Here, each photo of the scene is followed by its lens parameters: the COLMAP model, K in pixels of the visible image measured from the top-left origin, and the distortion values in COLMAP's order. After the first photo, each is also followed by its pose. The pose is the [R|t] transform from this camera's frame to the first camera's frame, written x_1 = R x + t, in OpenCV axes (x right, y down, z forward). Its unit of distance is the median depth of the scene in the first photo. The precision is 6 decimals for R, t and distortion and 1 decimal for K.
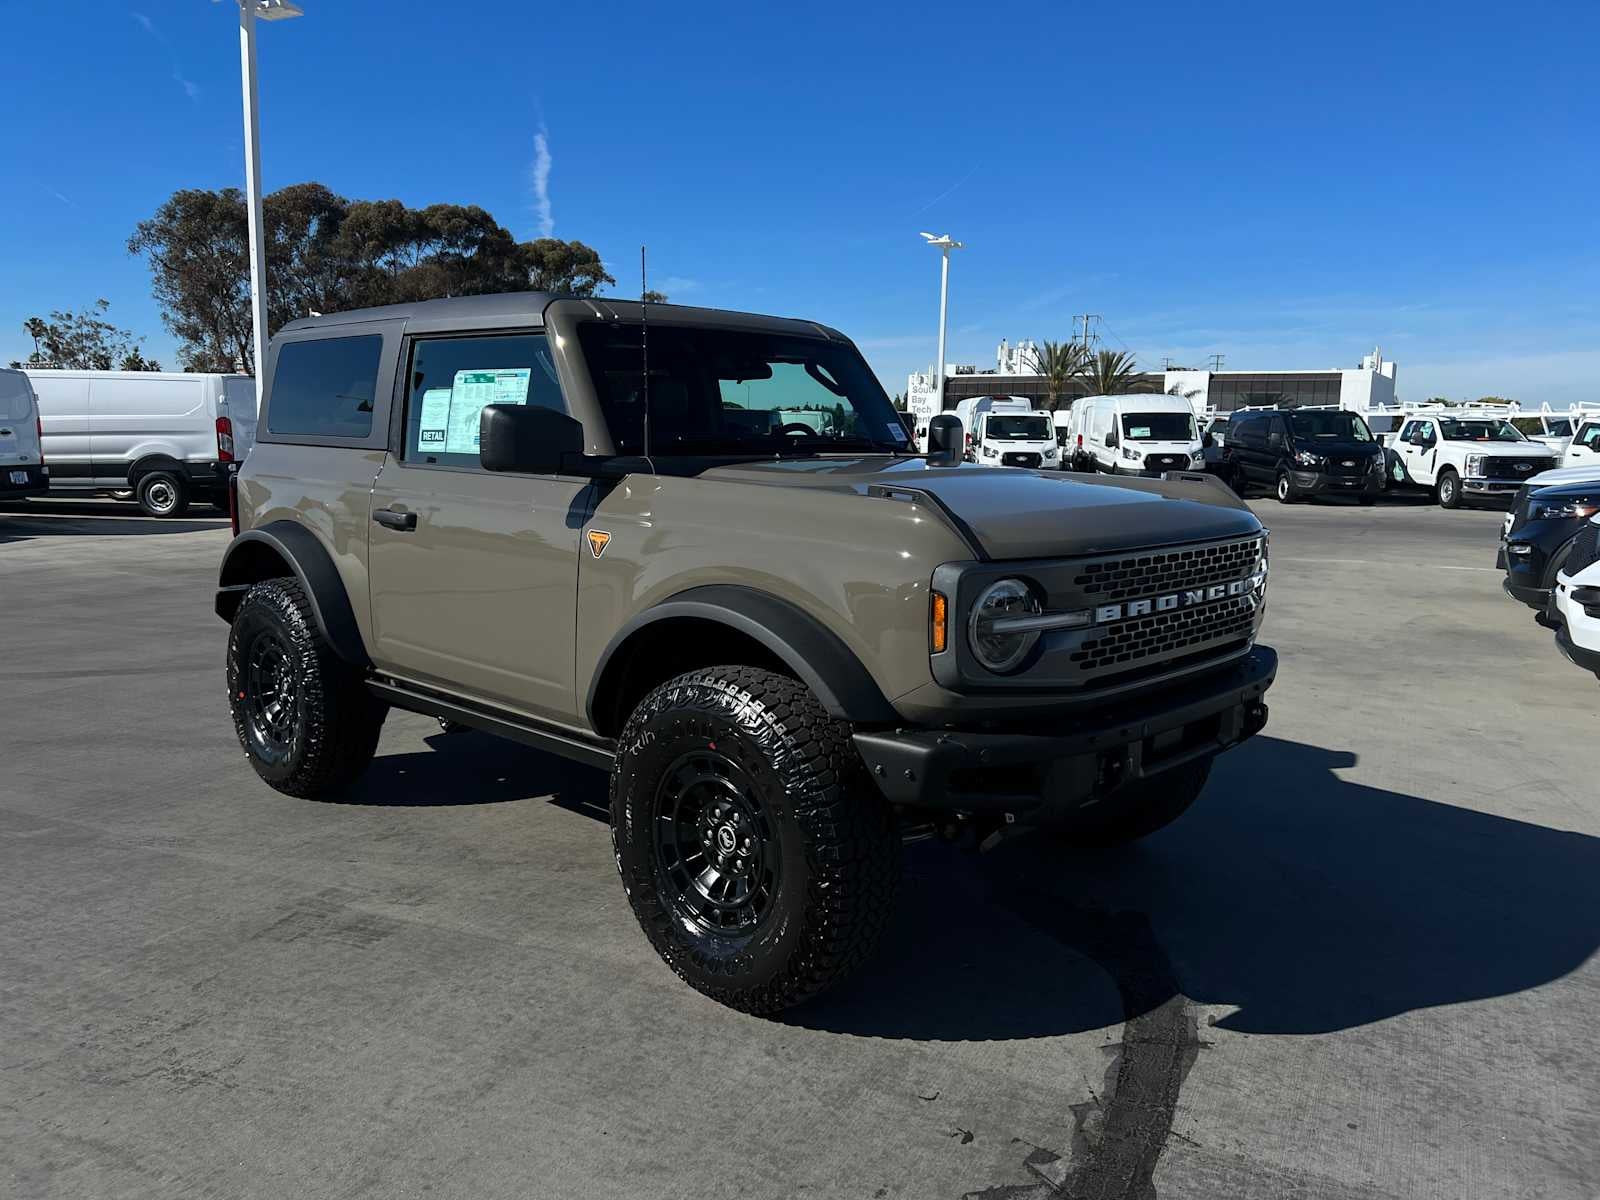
lens RADIAL K [[1206.2, 0, 794.7], [0, 1206.2, 648.3], [0, 0, 1]] dist [0.048495, -0.049372]
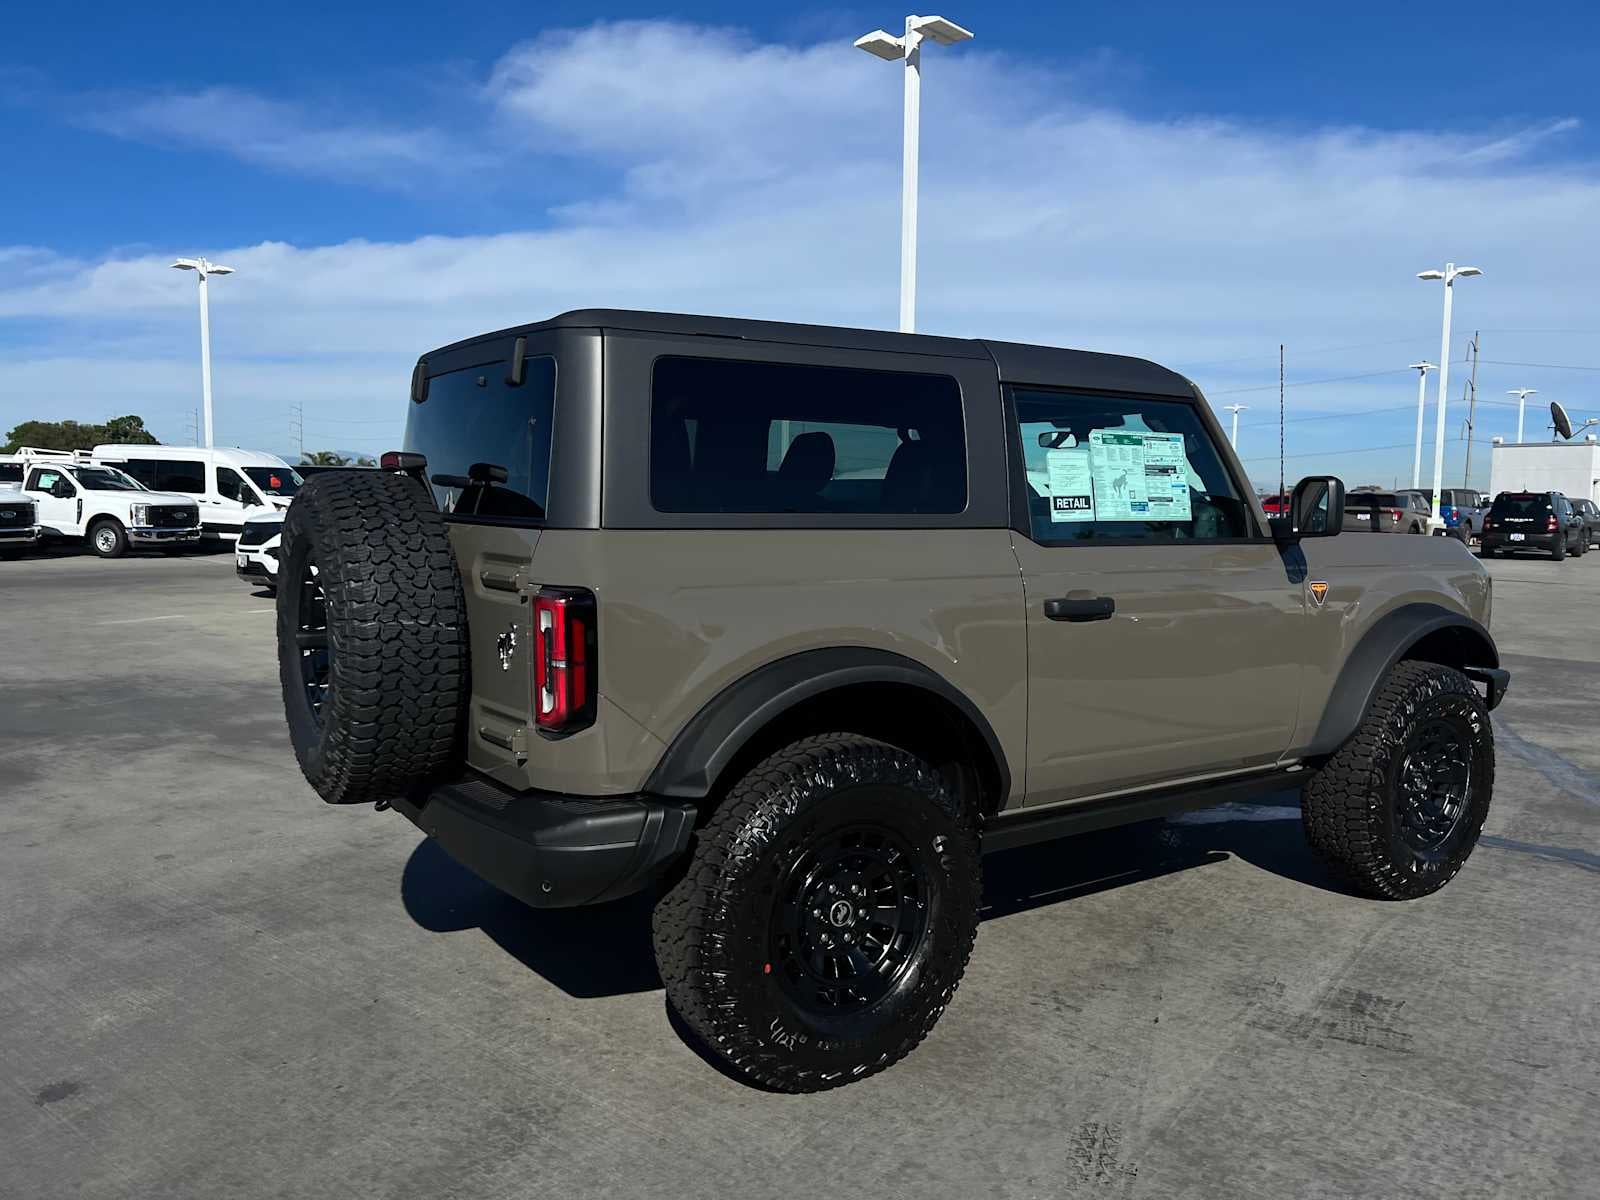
lens RADIAL K [[1206.2, 0, 828.8], [0, 1206.2, 654.8], [0, 0, 1]] dist [0.048495, -0.049372]
pose [[0.204682, -0.139432, 0.968847, -1.215177], [0.167244, 0.980229, 0.105738, -0.197373], [-0.964435, 0.140391, 0.223954, 1.033743]]
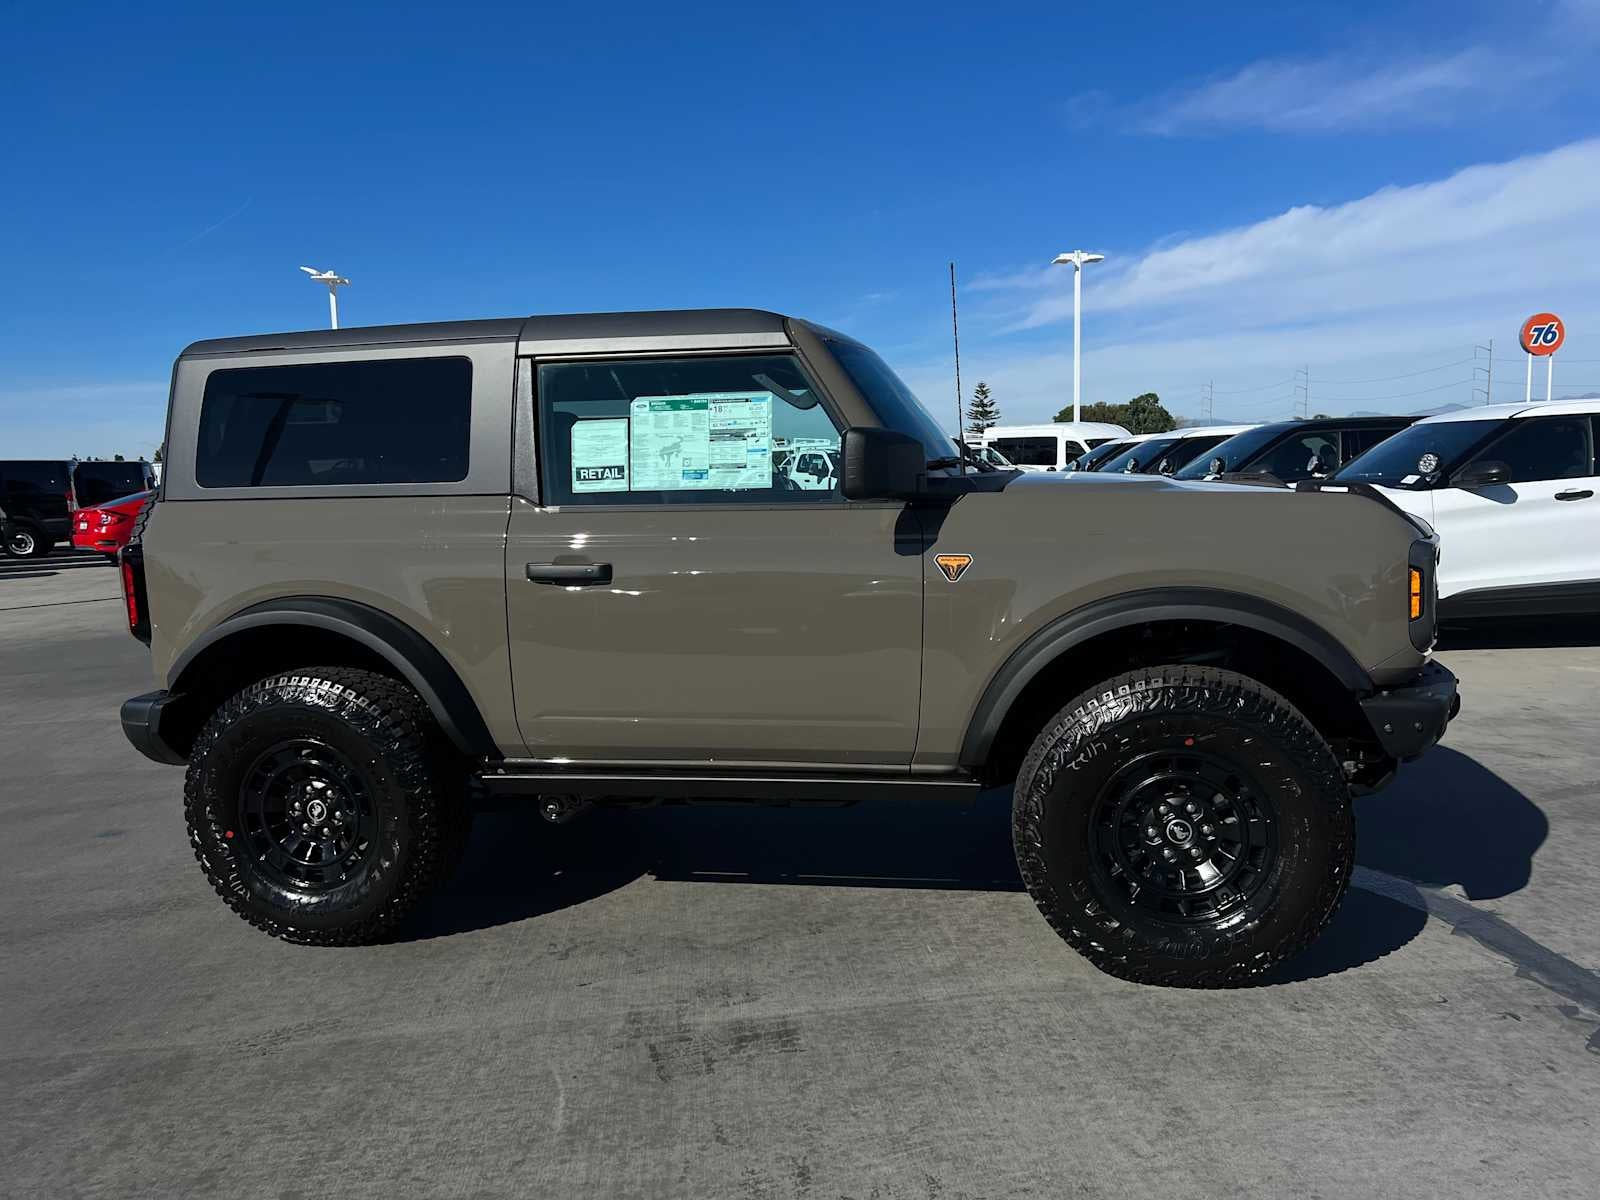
lens RADIAL K [[1206.2, 0, 816.7], [0, 1206.2, 653.2], [0, 0, 1]] dist [0.048495, -0.049372]
pose [[0.841474, -0.120091, 0.526782, -0.665879], [0.137041, 0.990541, 0.006907, -0.034595], [-0.522629, 0.066379, 0.849972, 0.204369]]
